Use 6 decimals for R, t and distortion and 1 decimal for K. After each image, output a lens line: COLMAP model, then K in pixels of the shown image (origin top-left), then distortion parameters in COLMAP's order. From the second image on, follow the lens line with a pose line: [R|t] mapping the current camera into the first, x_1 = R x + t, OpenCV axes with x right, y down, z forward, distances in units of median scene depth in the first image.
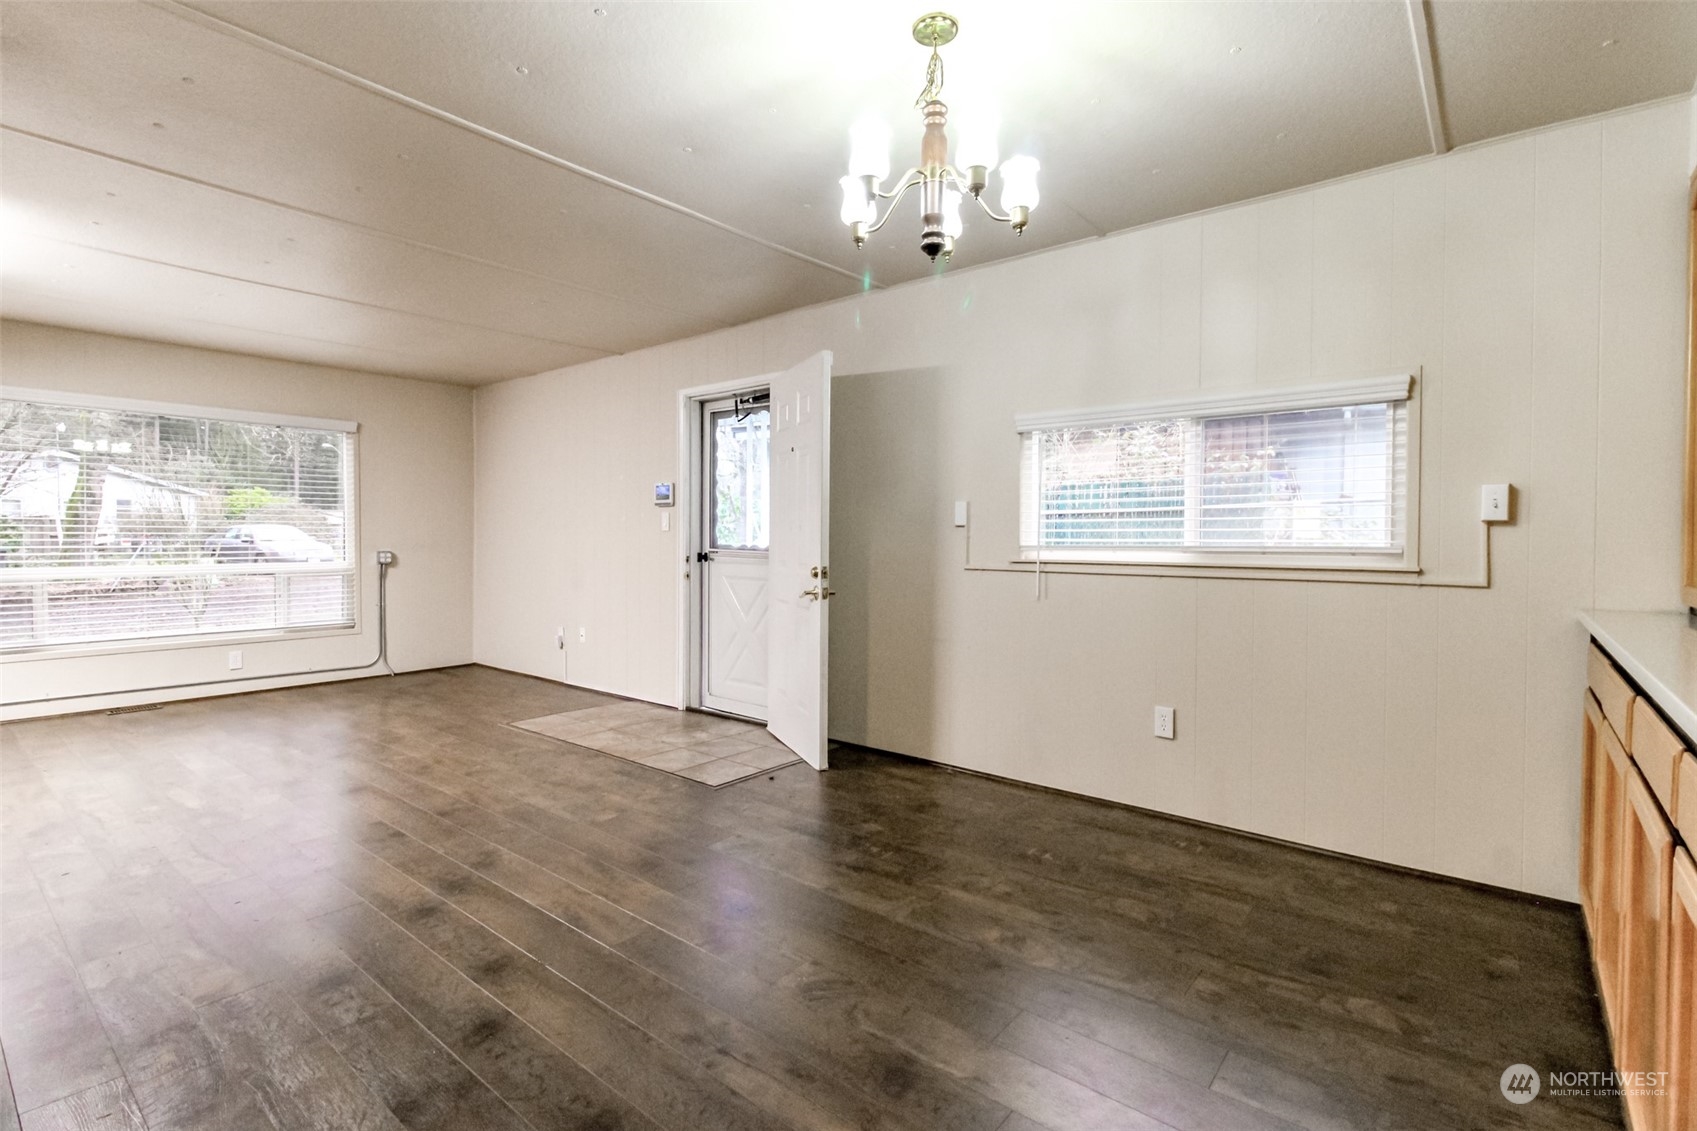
lens RADIAL K [[784.8, 0, 853.2], [0, 784.8, 546.1], [0, 0, 1]] dist [0.019972, 0.000192]
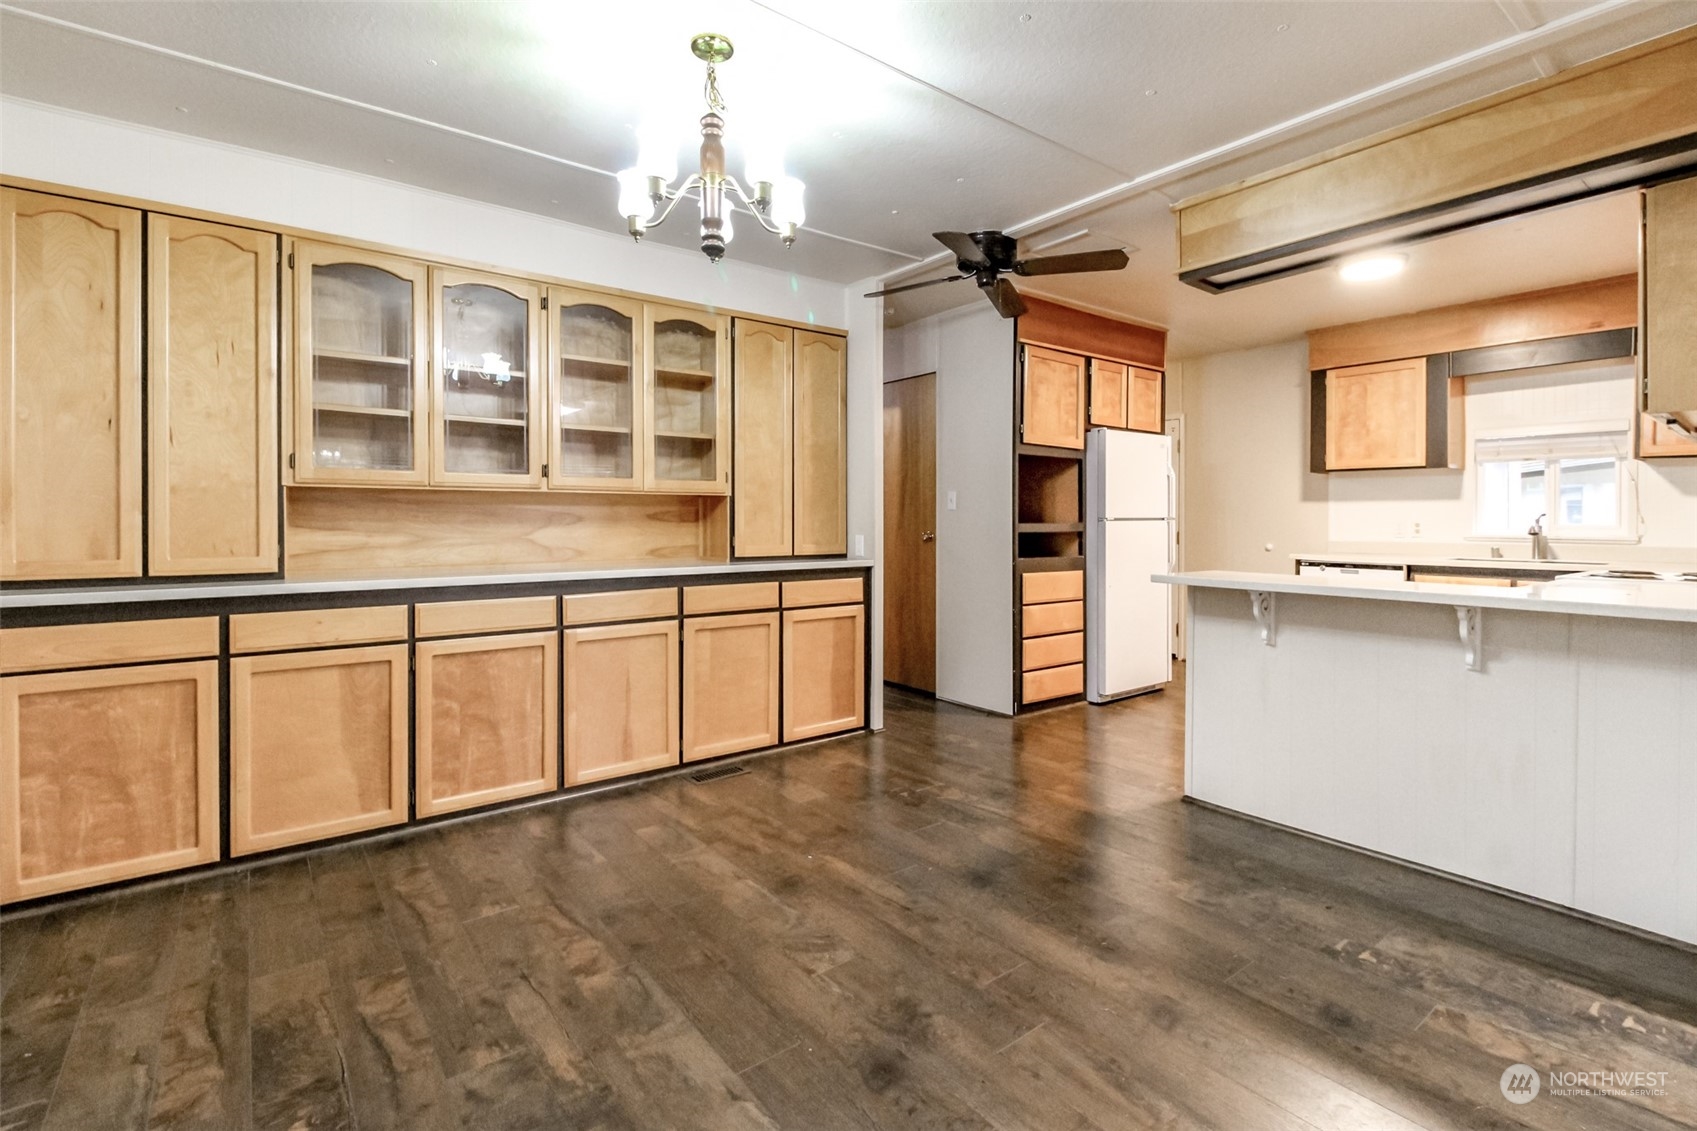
lens RADIAL K [[775.8, 0, 851.0], [0, 775.8, 512.8], [0, 0, 1]] dist [0.016884, -0.012338]
pose [[-0.972978, -0.002010, 0.230891, -0.258863], [-0.000067, 0.999965, 0.008423, -0.023174], [-0.230900, 0.008180, -0.972943, 1.581056]]
